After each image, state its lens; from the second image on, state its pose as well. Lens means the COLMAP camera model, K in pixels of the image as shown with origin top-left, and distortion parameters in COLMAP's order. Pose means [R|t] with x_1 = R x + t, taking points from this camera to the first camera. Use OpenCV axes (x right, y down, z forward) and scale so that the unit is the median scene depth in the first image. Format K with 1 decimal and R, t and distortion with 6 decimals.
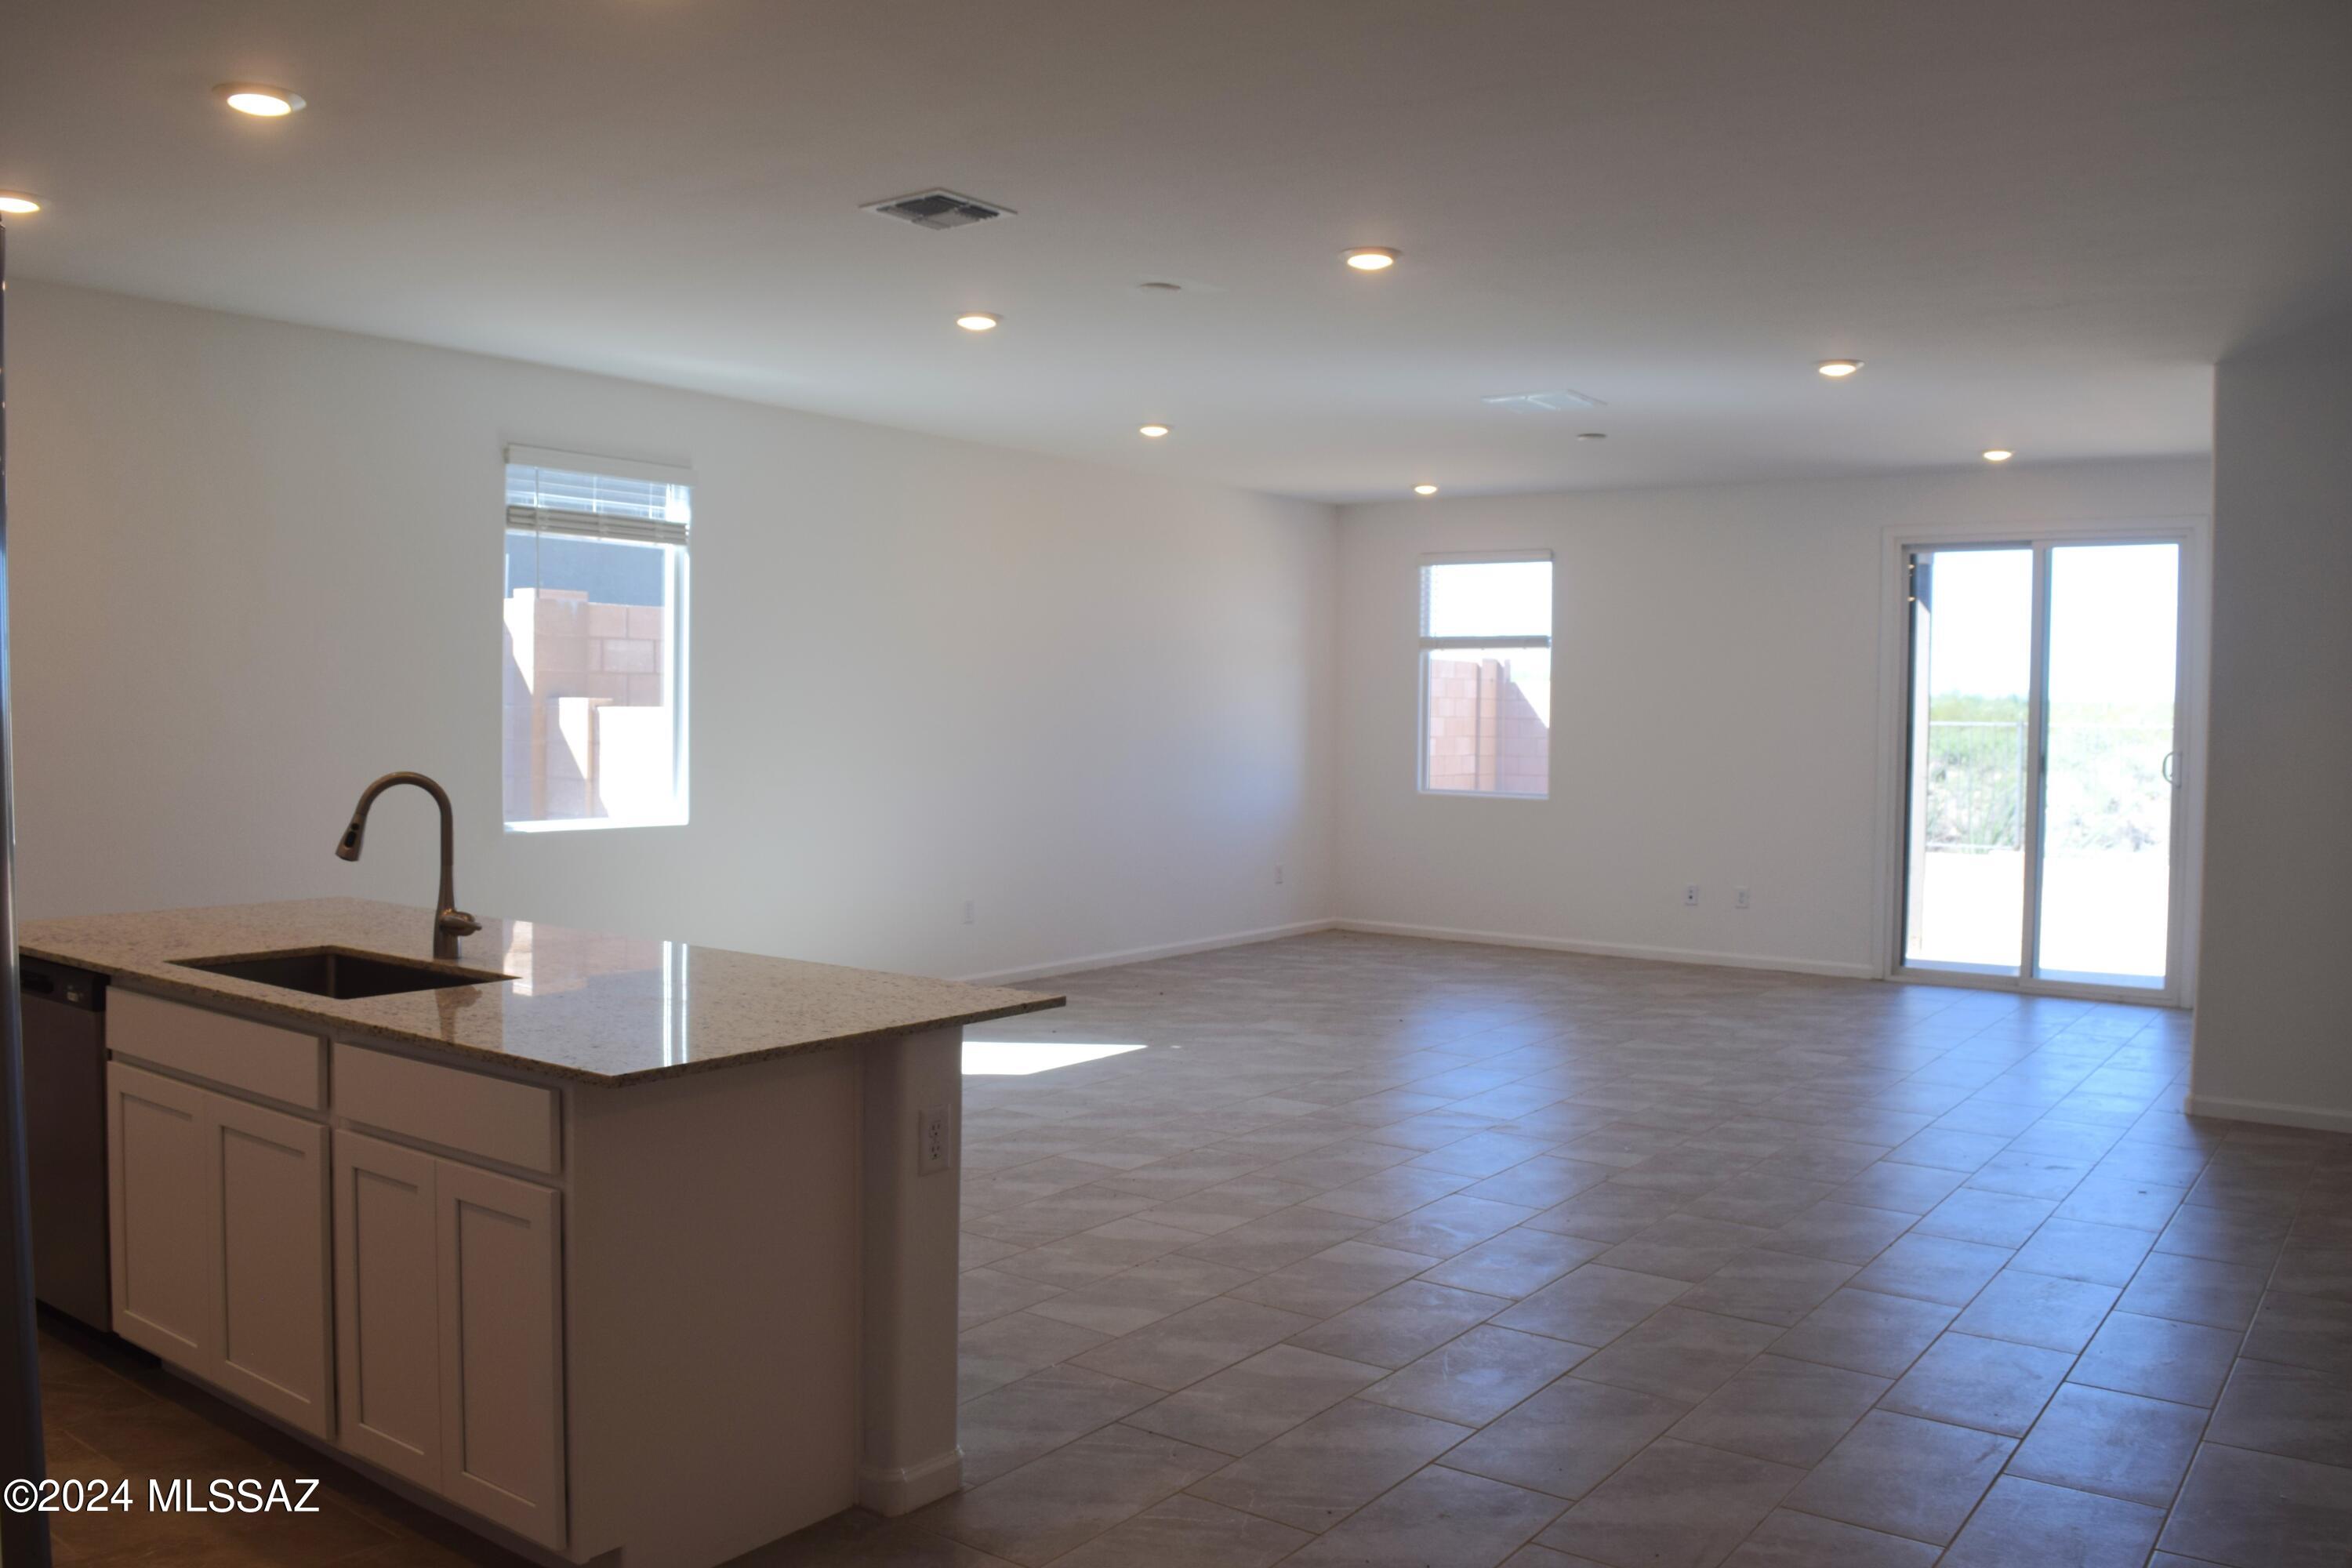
lens RADIAL K [[1842.8, 0, 1176.0], [0, 1842.8, 784.0], [0, 0, 1]] dist [-0.080294, -0.005021]
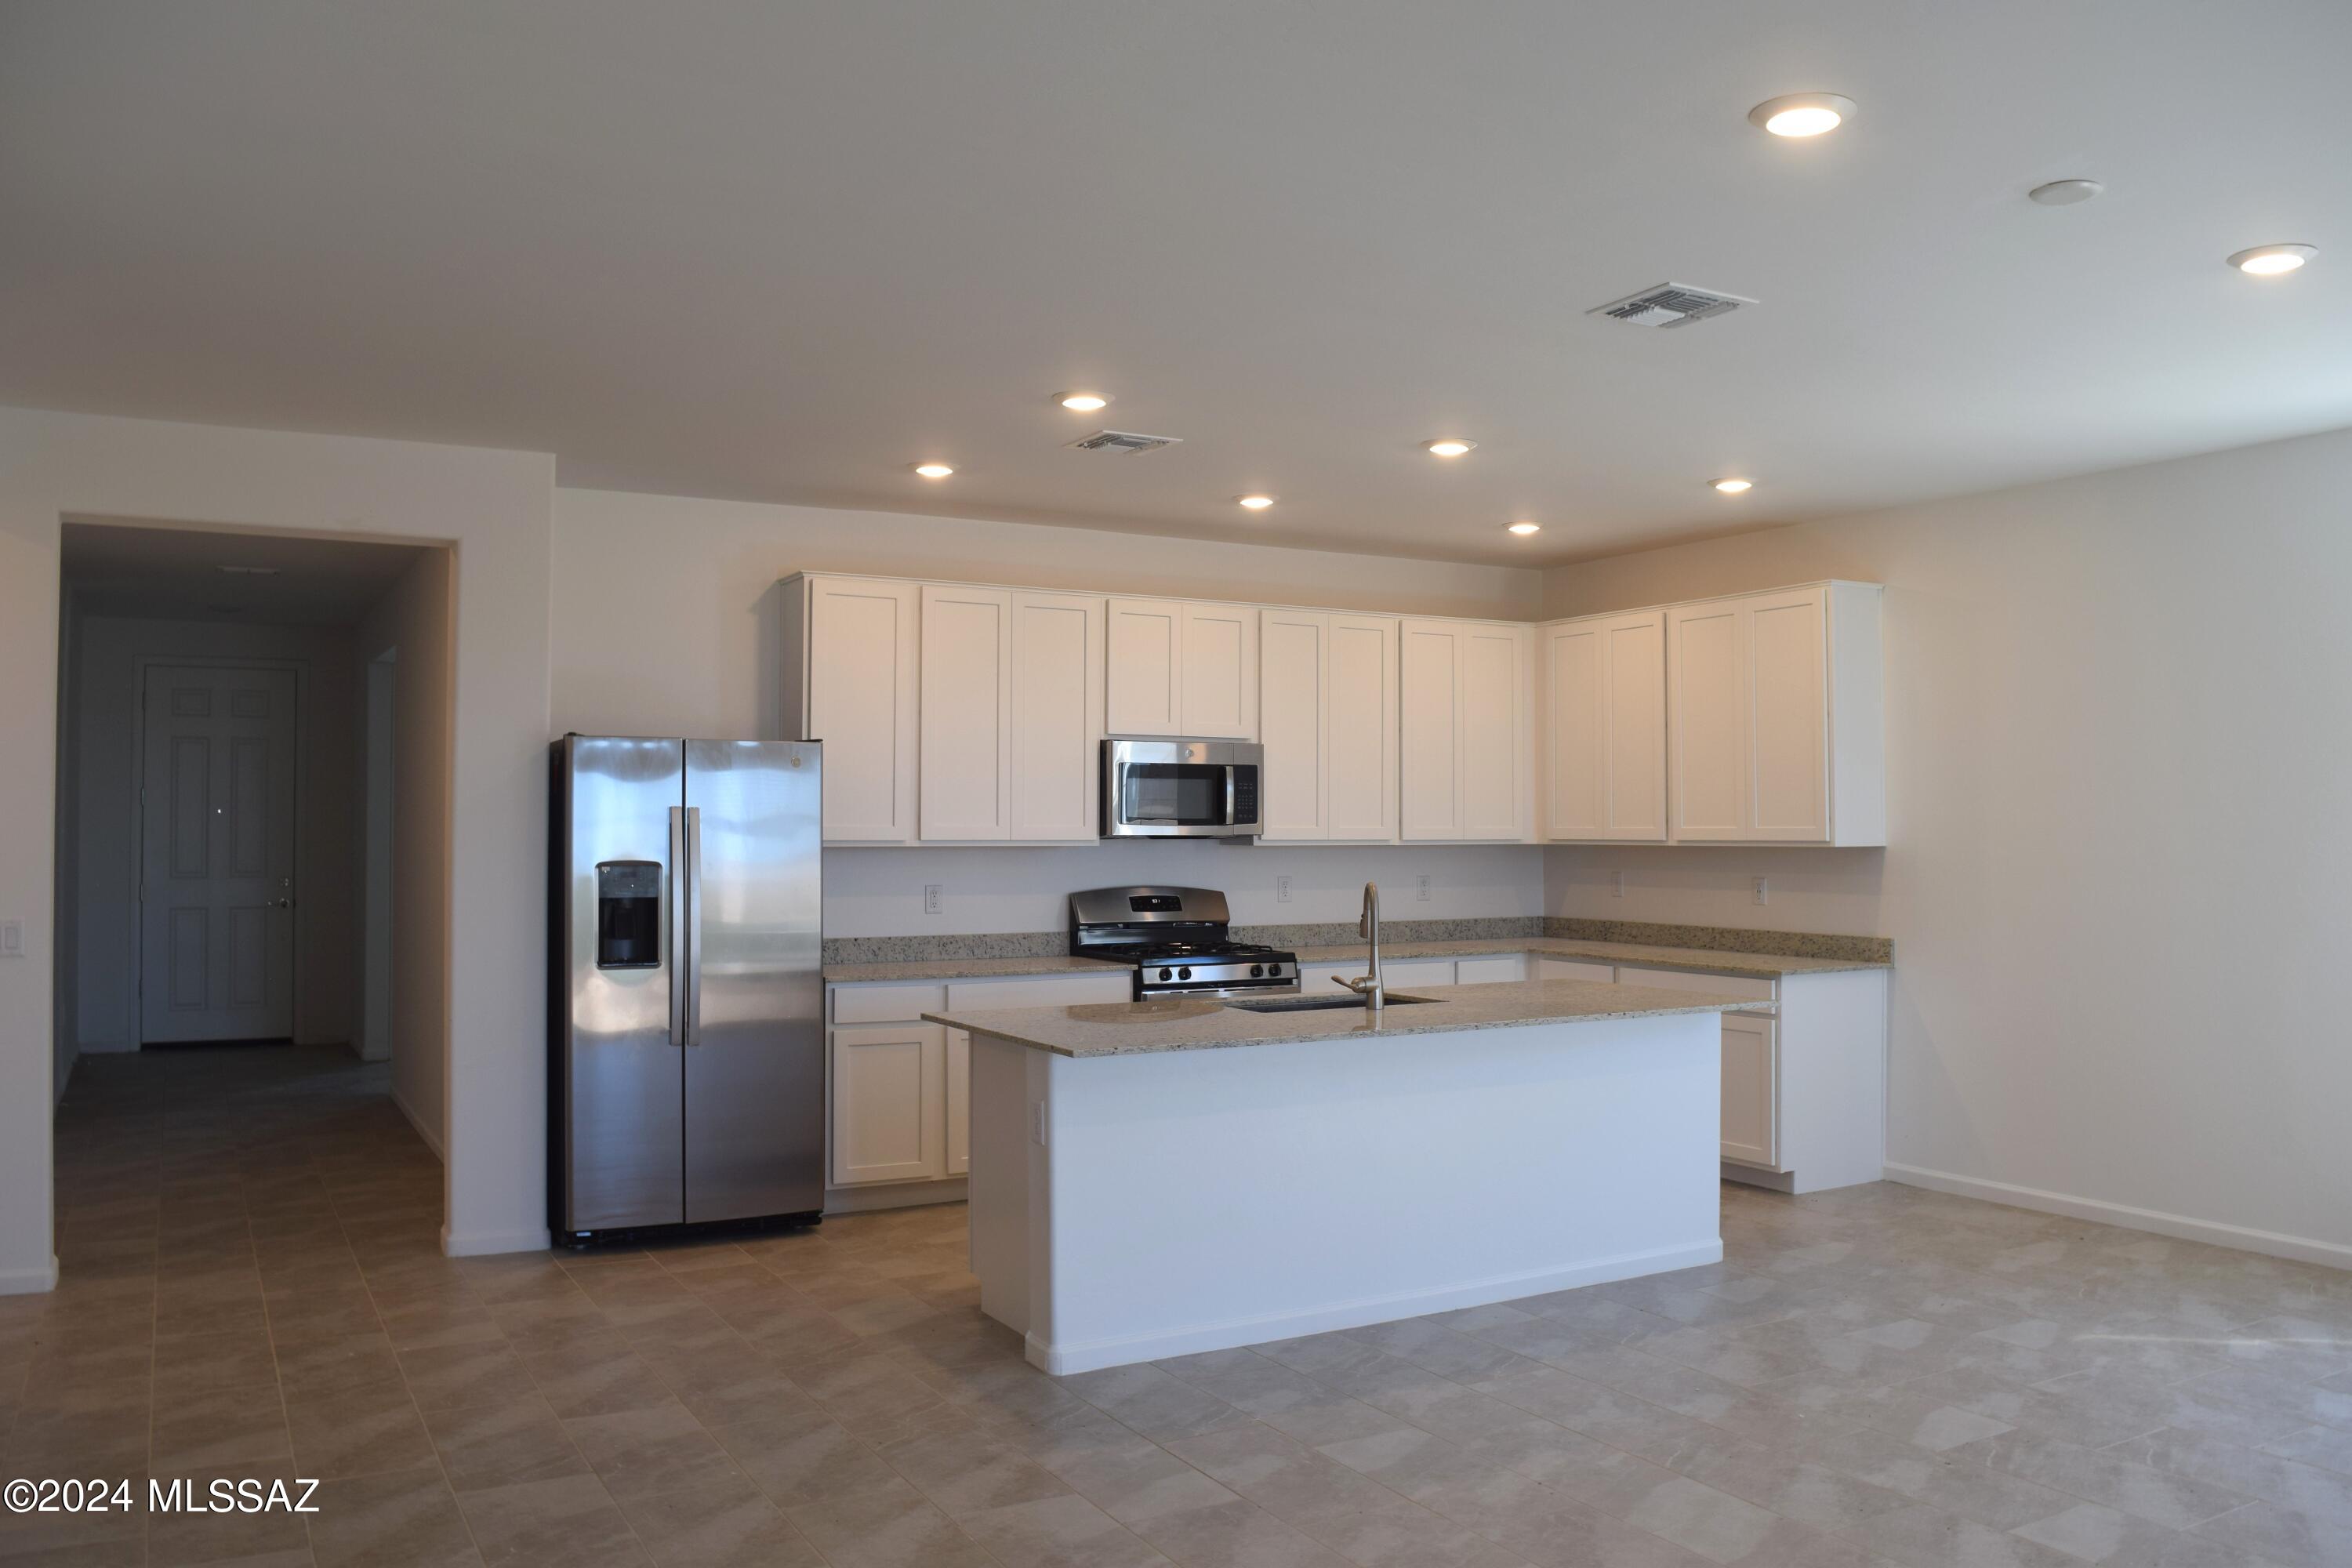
lens RADIAL K [[1842.8, 0, 1176.0], [0, 1842.8, 784.0], [0, 0, 1]] dist [-0.080294, -0.005021]
pose [[-0.414277, -0.039194, -0.909307, 1.027142], [-0.042717, 0.998809, -0.023590, -0.043782], [0.909148, 0.029070, -0.415458, 1.468456]]
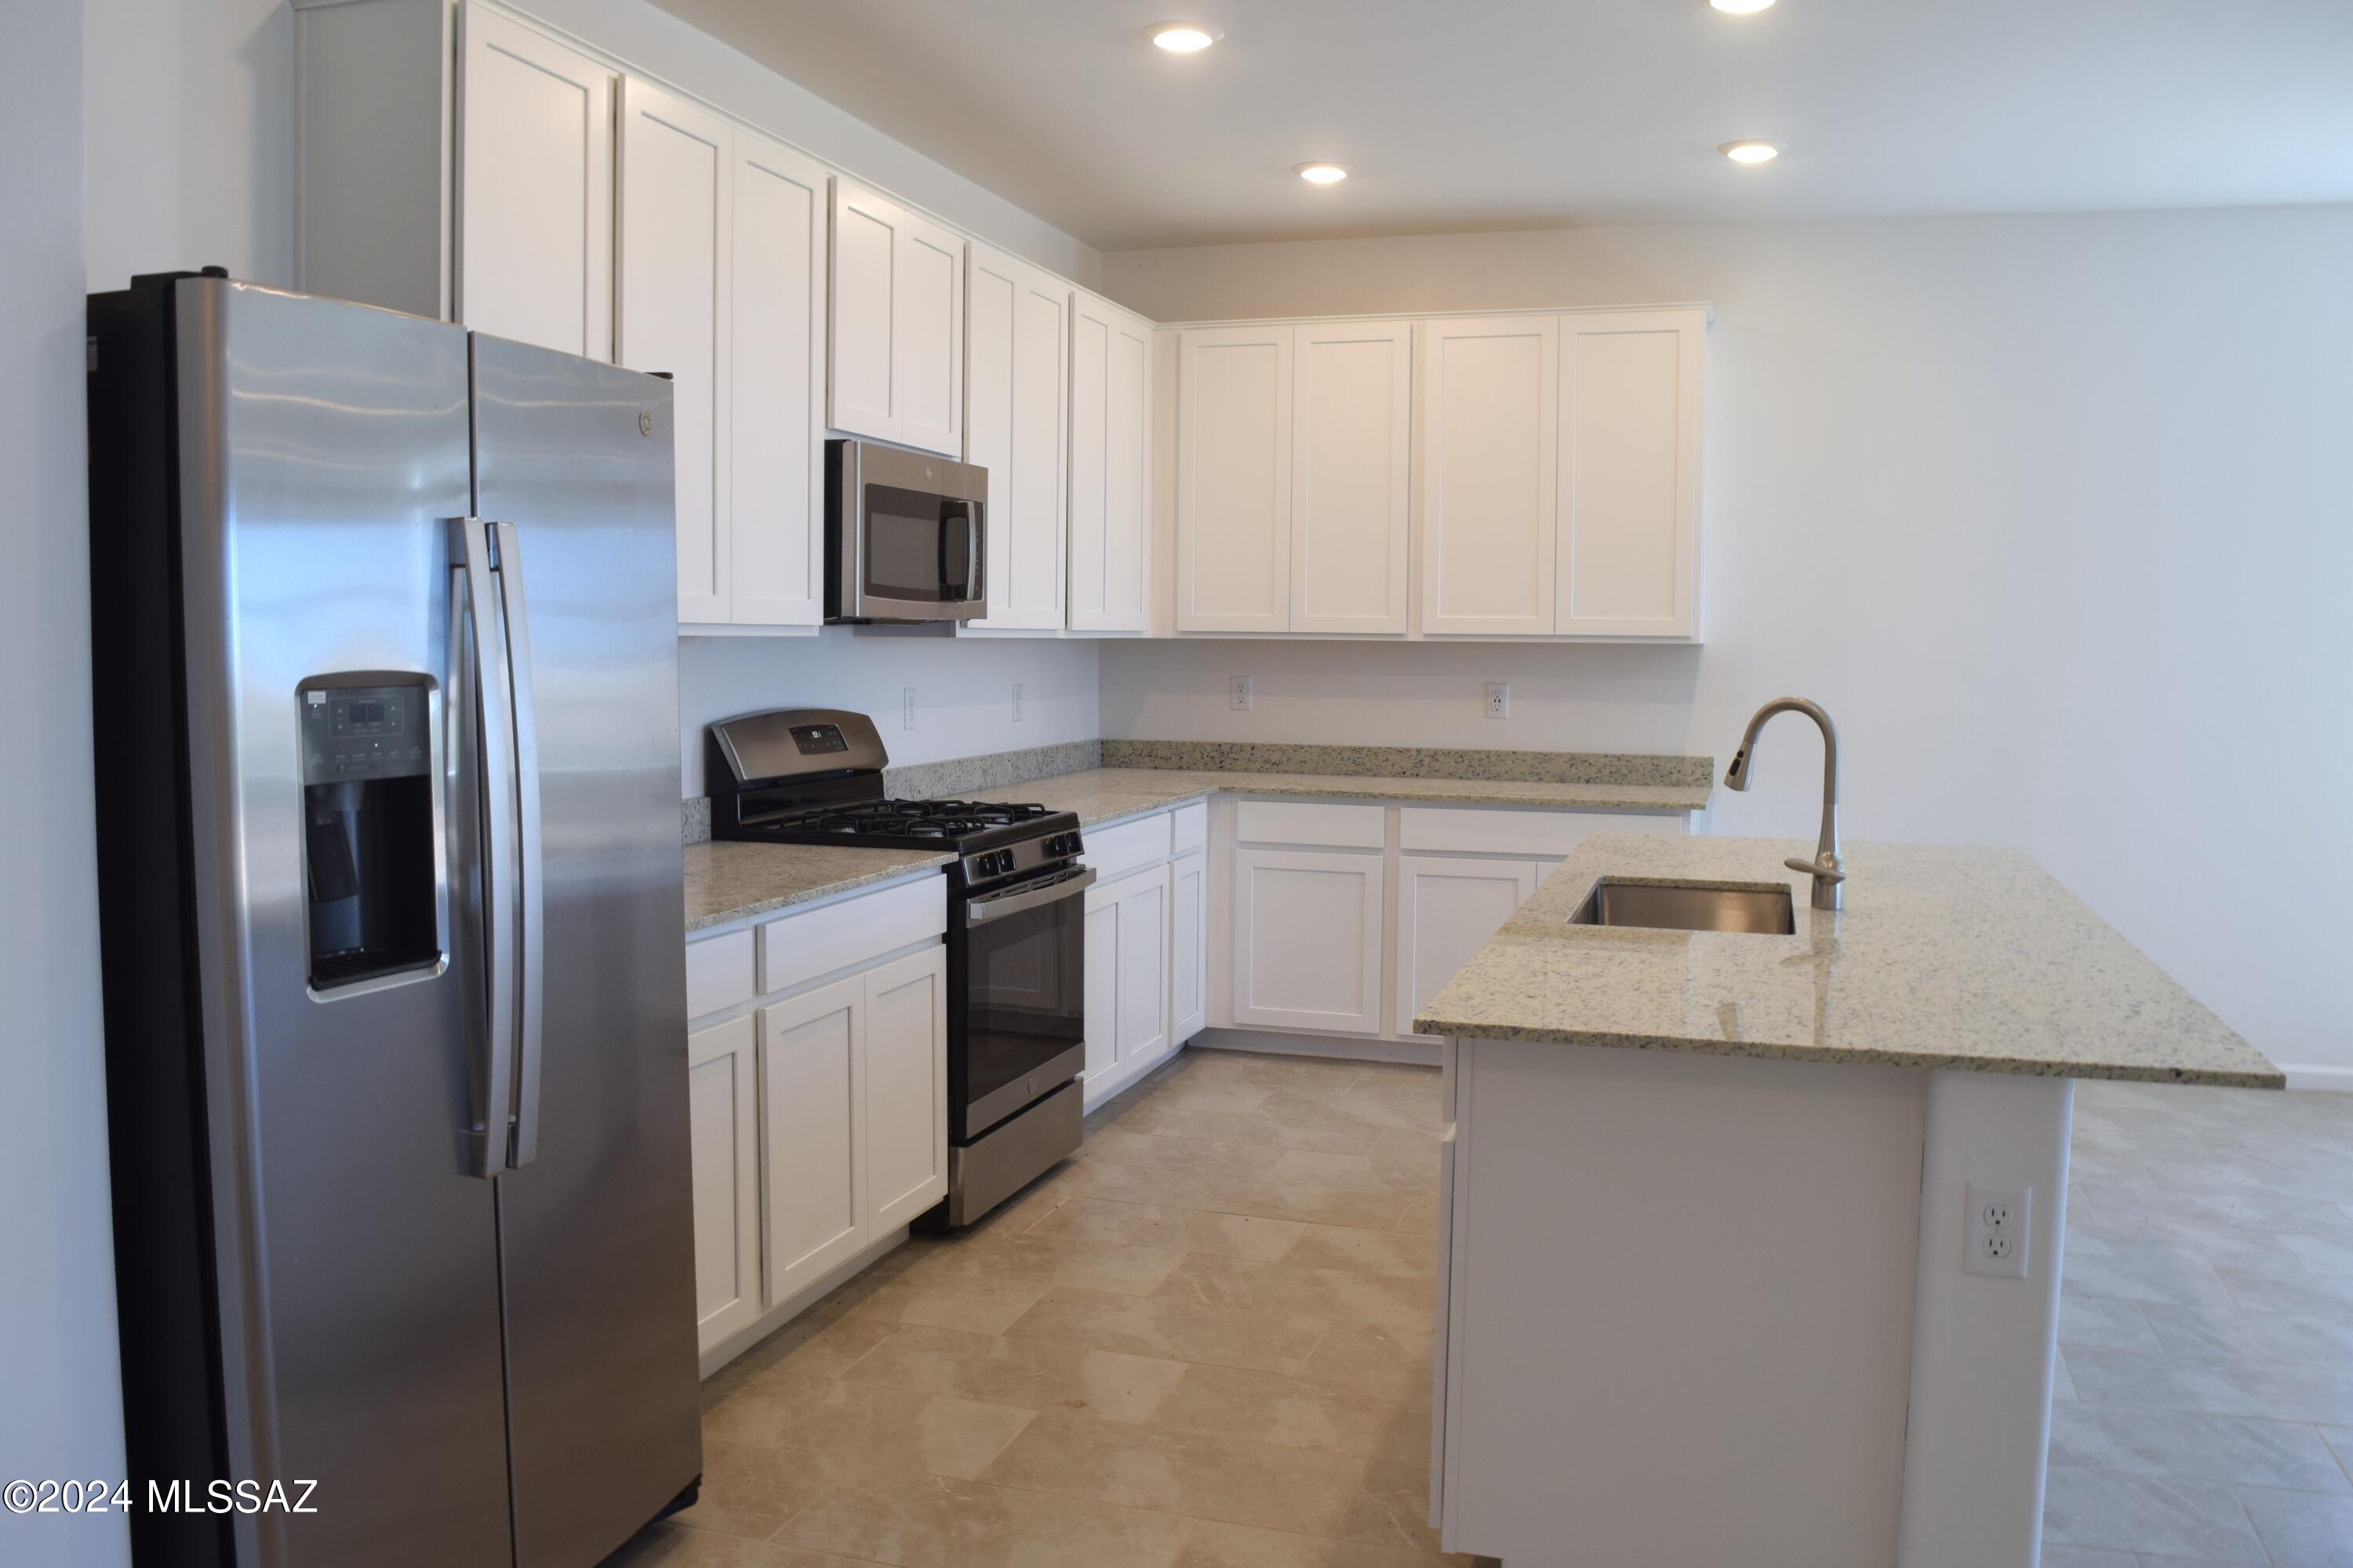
lens RADIAL K [[1906.0, 0, 1176.5], [0, 1906.0, 784.0], [0, 0, 1]] dist [-0.077814, -0.000835]
pose [[0.320299, 0.059517, -0.945445, 0.366883], [-0.040503, 0.997972, 0.049102, 0.002764], [0.946450, 0.022566, 0.322060, 0.406902]]
